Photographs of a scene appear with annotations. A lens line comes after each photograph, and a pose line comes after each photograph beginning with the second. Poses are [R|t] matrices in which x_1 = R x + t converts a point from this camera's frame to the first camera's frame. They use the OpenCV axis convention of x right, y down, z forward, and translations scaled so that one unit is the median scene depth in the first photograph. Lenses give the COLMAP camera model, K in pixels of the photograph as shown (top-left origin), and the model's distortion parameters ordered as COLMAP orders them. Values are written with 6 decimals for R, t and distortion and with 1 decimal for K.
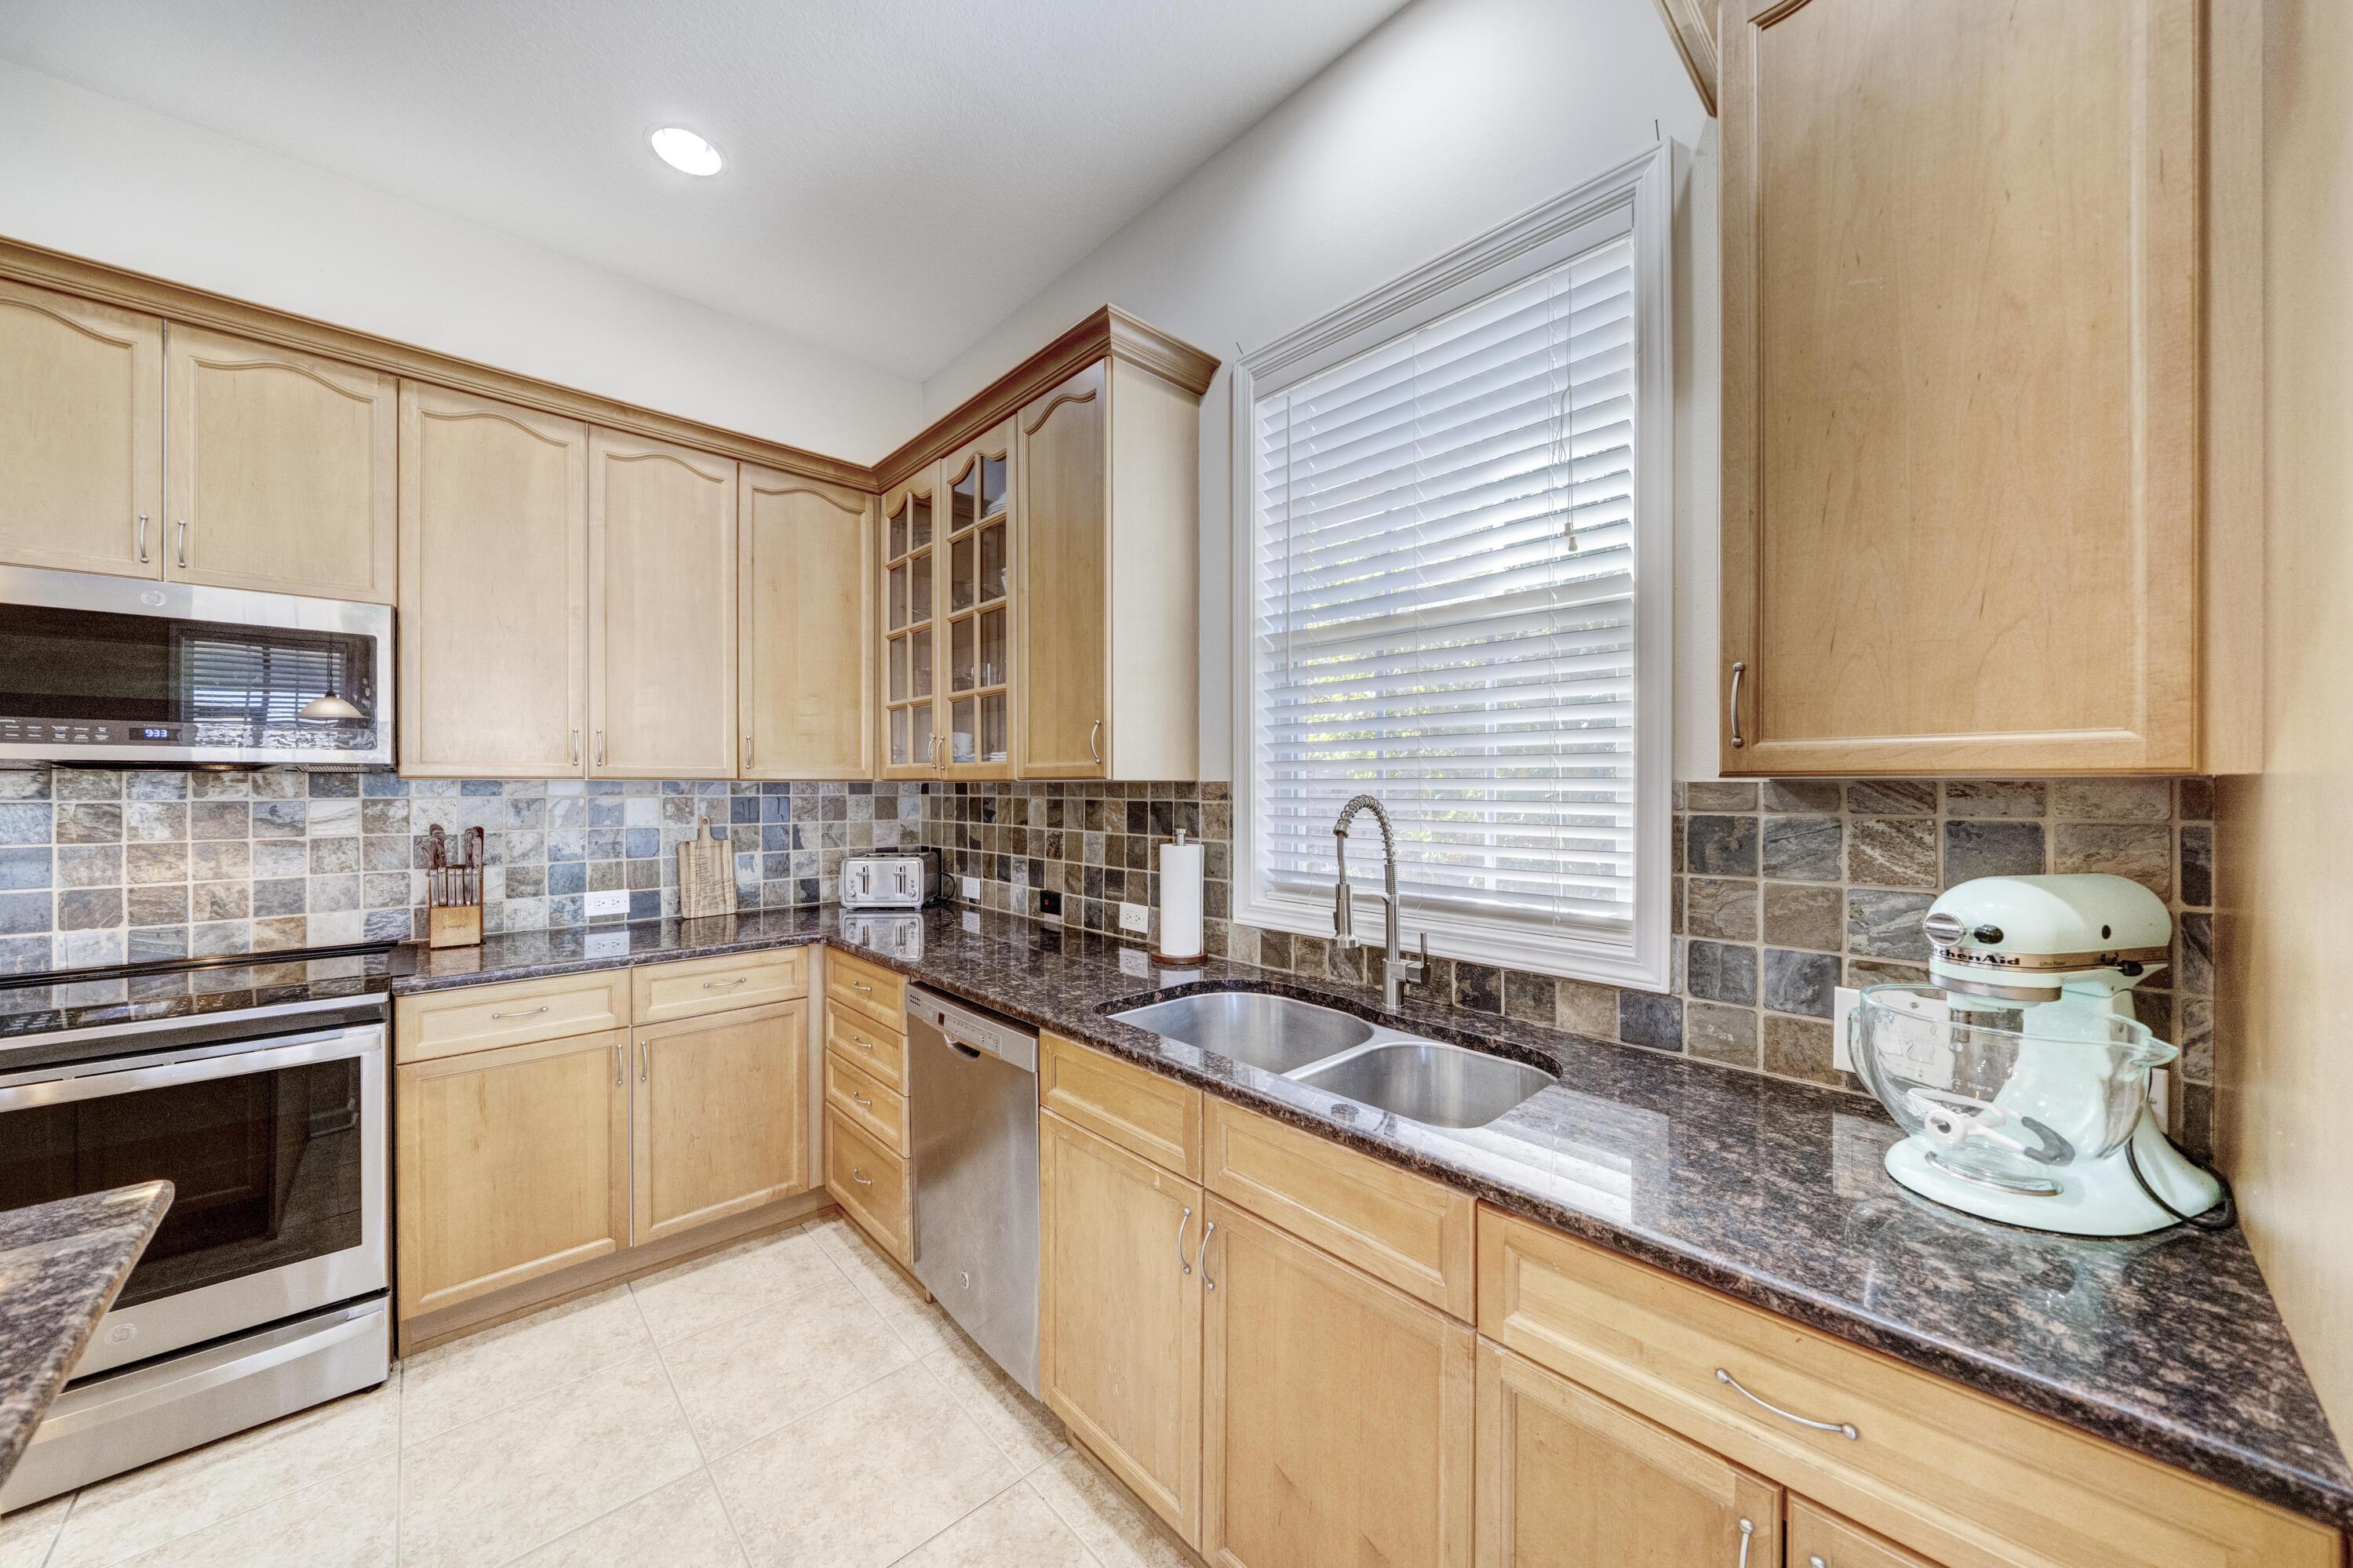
lens RADIAL K [[821.3, 0, 1157.1], [0, 821.3, 786.9], [0, 0, 1]] dist [-0.005829, -0.000306]
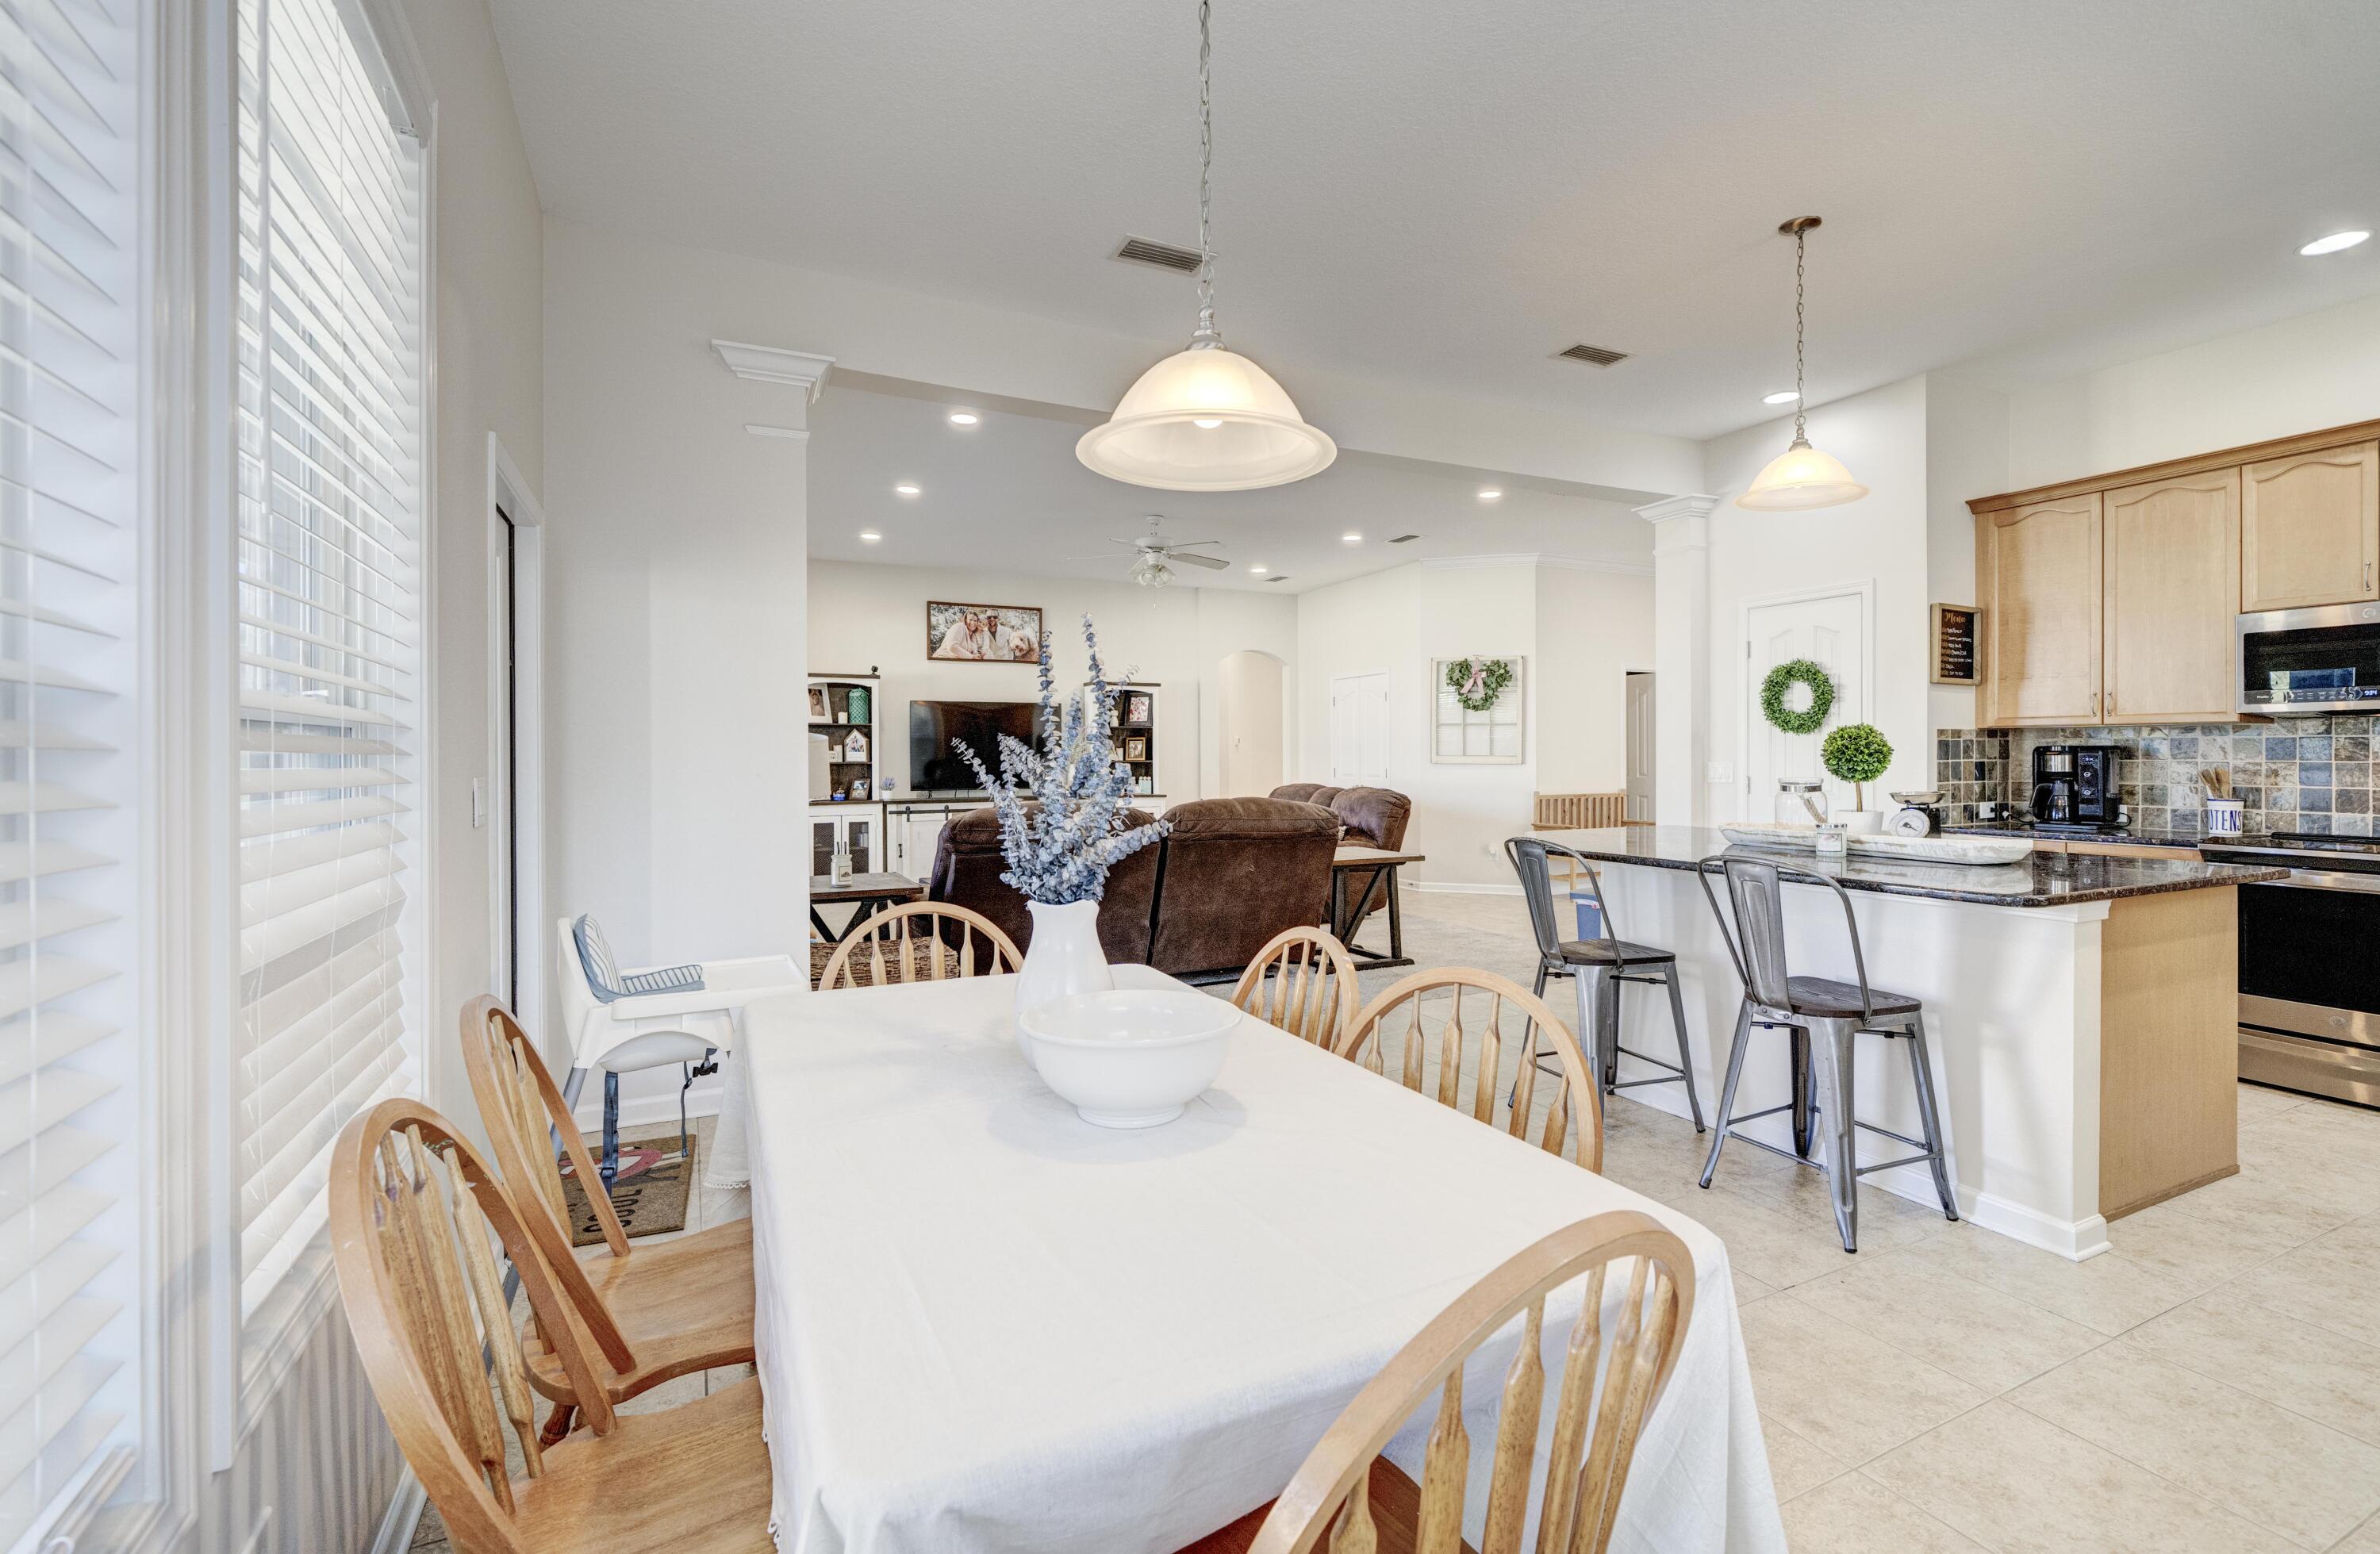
lens RADIAL K [[1058.3, 0, 1236.7], [0, 1058.3, 759.4], [0, 0, 1]] dist [-0.008123, 0.002423]
pose [[-0.255973, 0.002967, -0.966679, 1.209957], [0.001715, 0.999995, 0.002616, 0.051979], [0.966682, -0.000988, -0.255977, -0.582512]]
